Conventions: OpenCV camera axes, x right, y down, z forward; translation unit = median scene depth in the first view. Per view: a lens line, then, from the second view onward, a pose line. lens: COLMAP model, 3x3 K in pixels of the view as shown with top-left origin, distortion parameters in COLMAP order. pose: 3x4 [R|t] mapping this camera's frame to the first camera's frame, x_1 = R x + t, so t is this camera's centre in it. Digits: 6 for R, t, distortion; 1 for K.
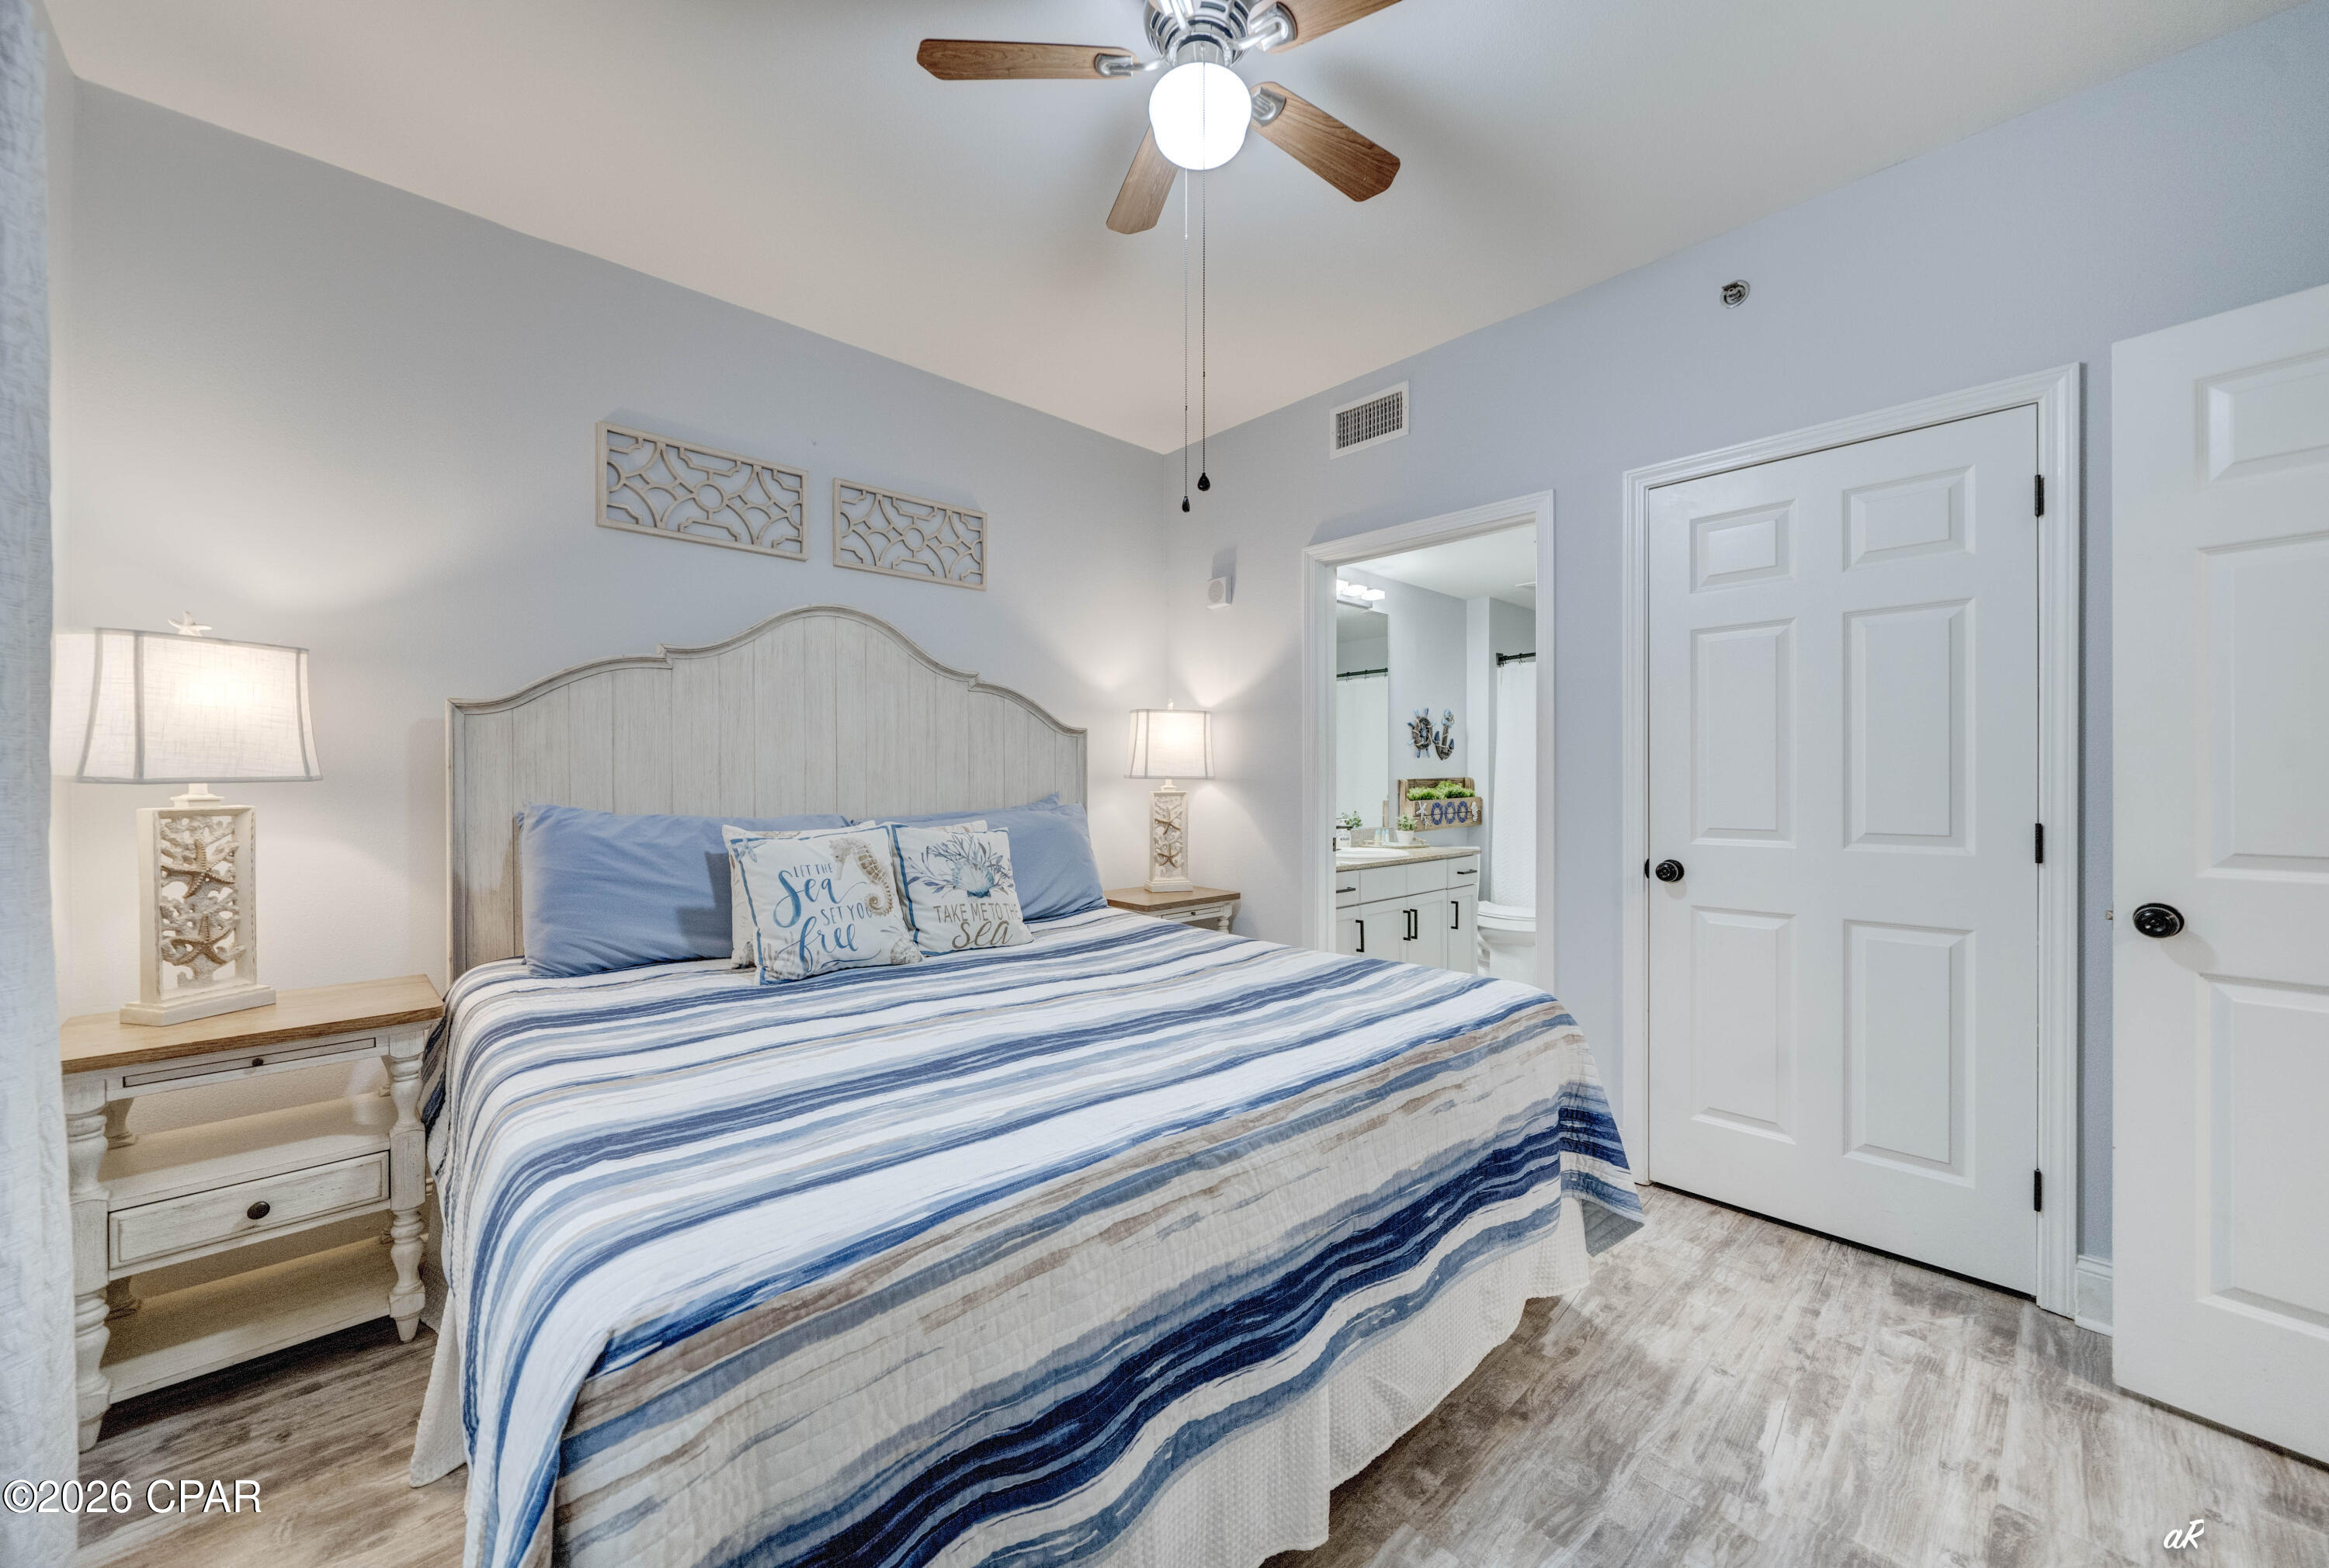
lens RADIAL K [[886.1, 0, 1131.1], [0, 886.1, 787.5], [0, 0, 1]] dist [-0.000880, -0.001228]
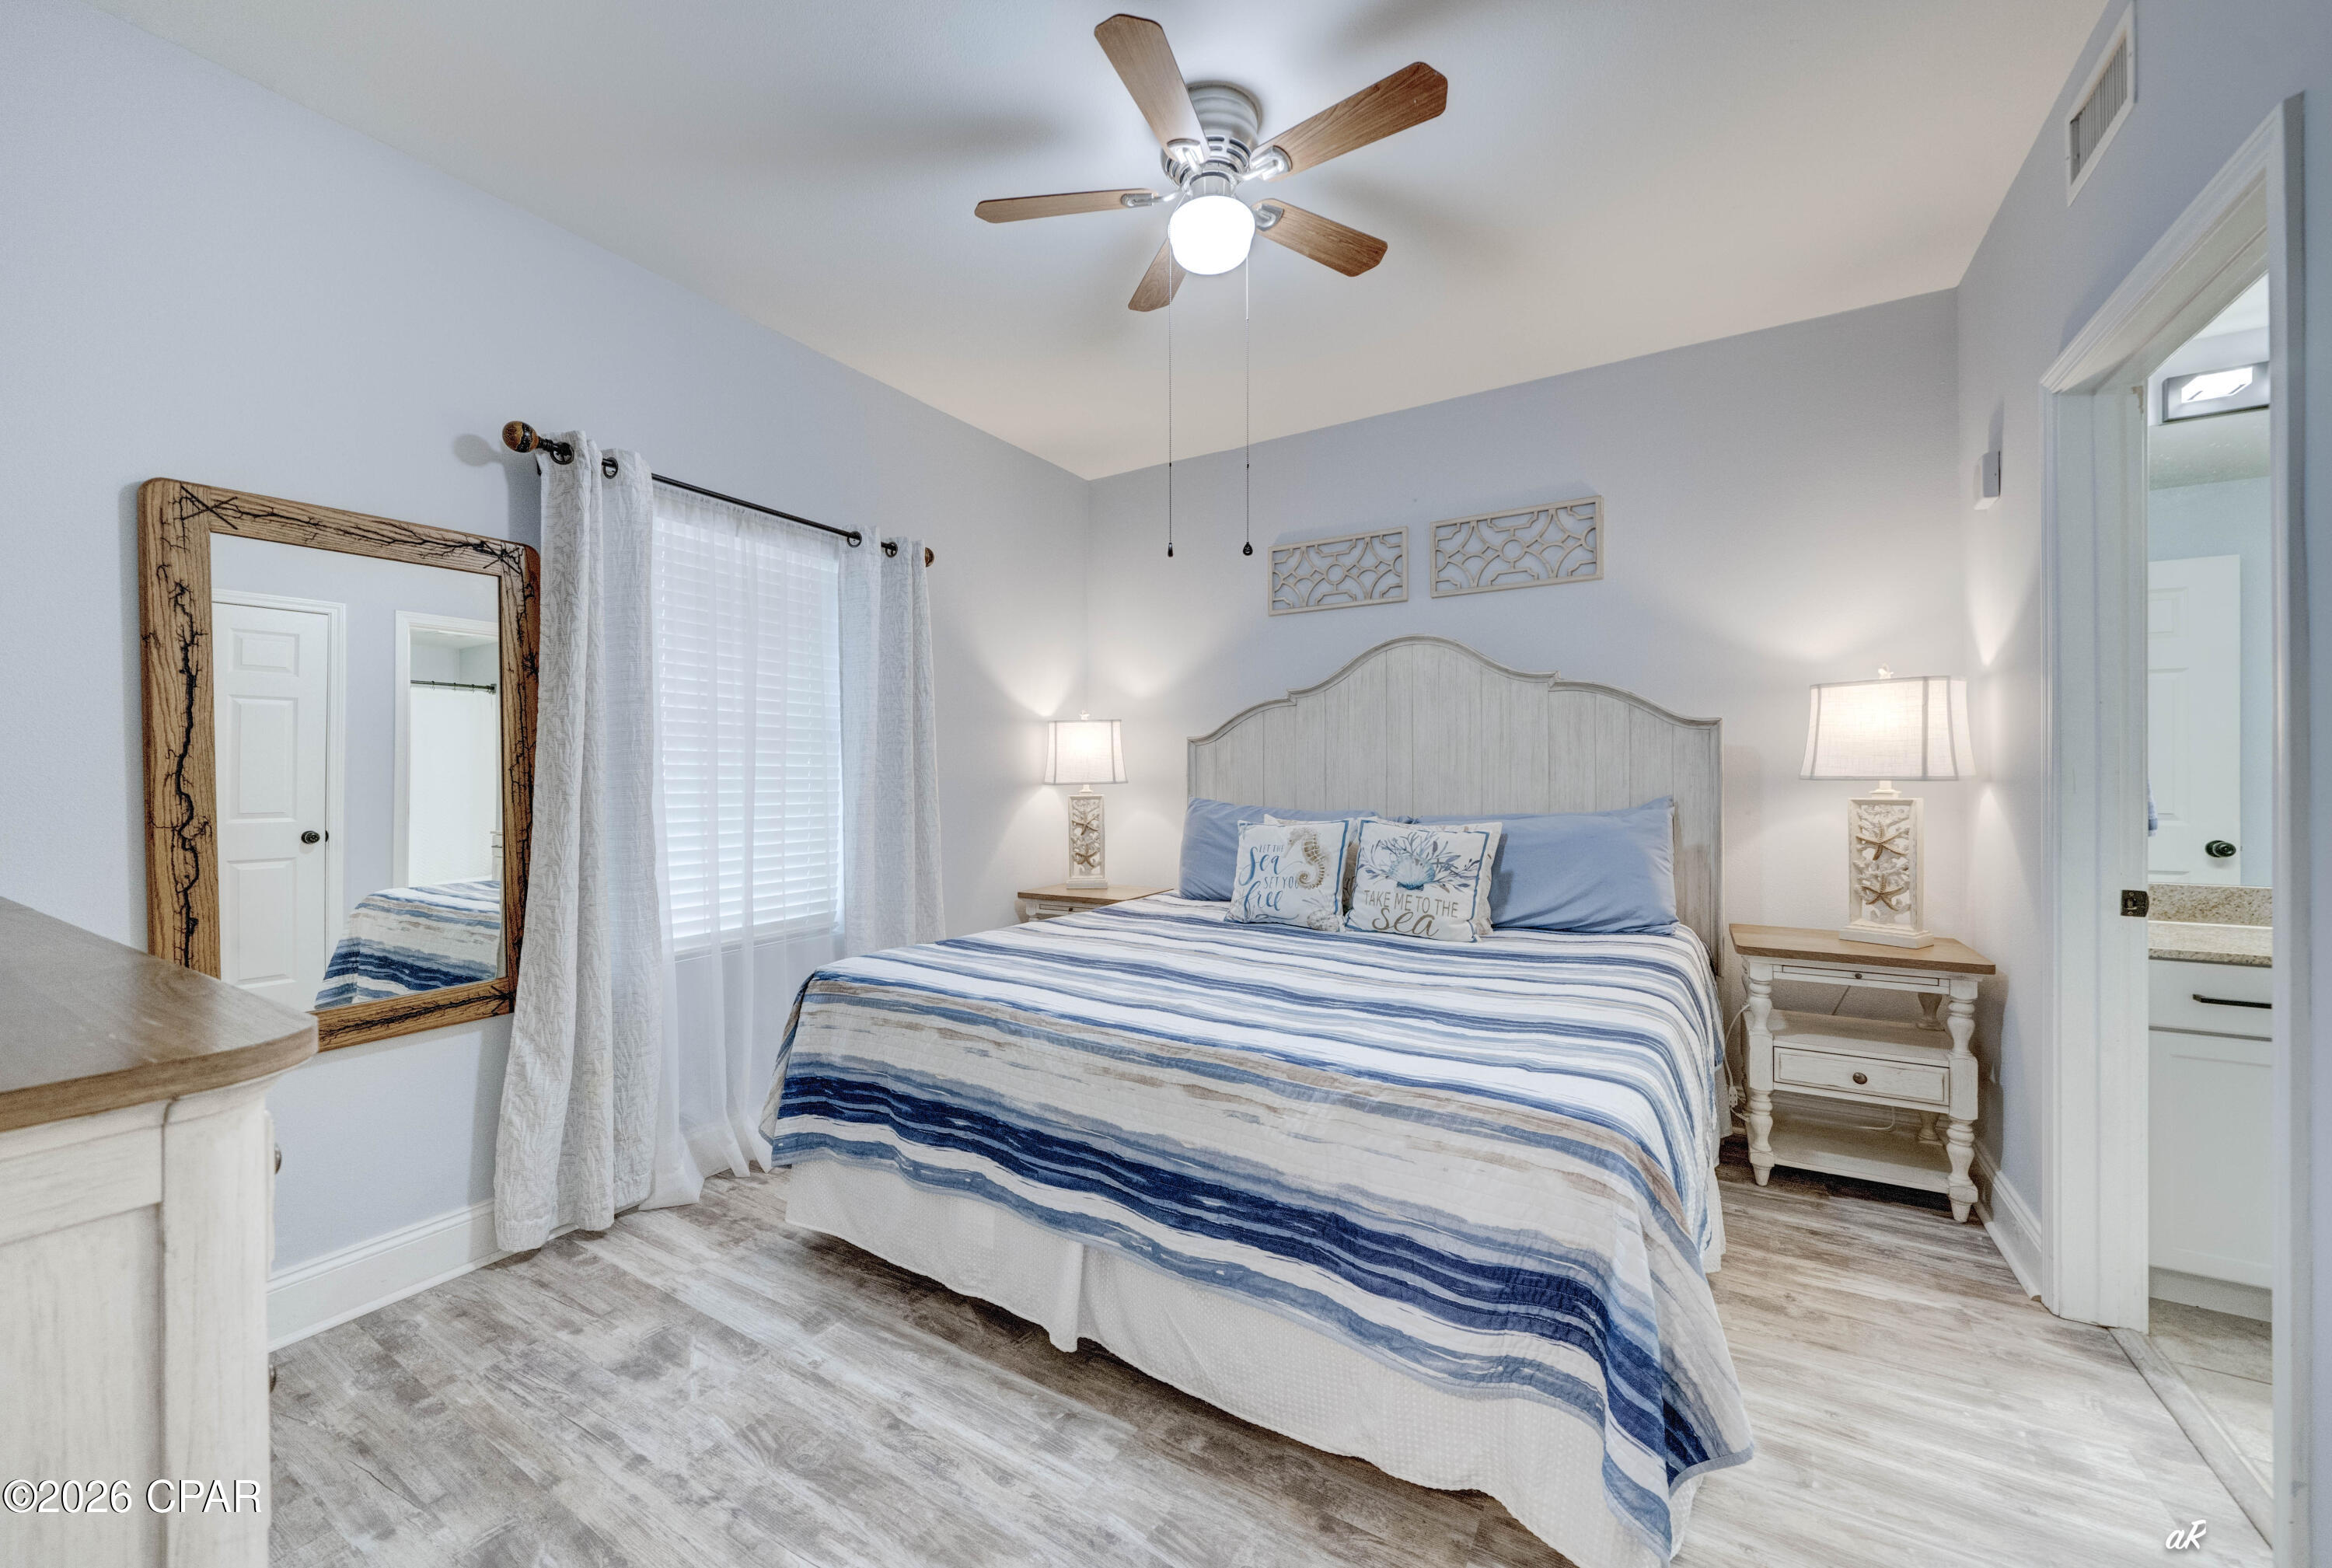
lens RADIAL K [[887.3, 0, 1162.9], [0, 887.3, 786.3], [0, 0, 1]] dist [-0.000880, -0.001228]
pose [[0.267103, 0.006374, -0.963647, 0.612230], [-0.003471, 0.999978, 0.005652, -0.007290], [0.963662, 0.001835, 0.267119, 0.307394]]
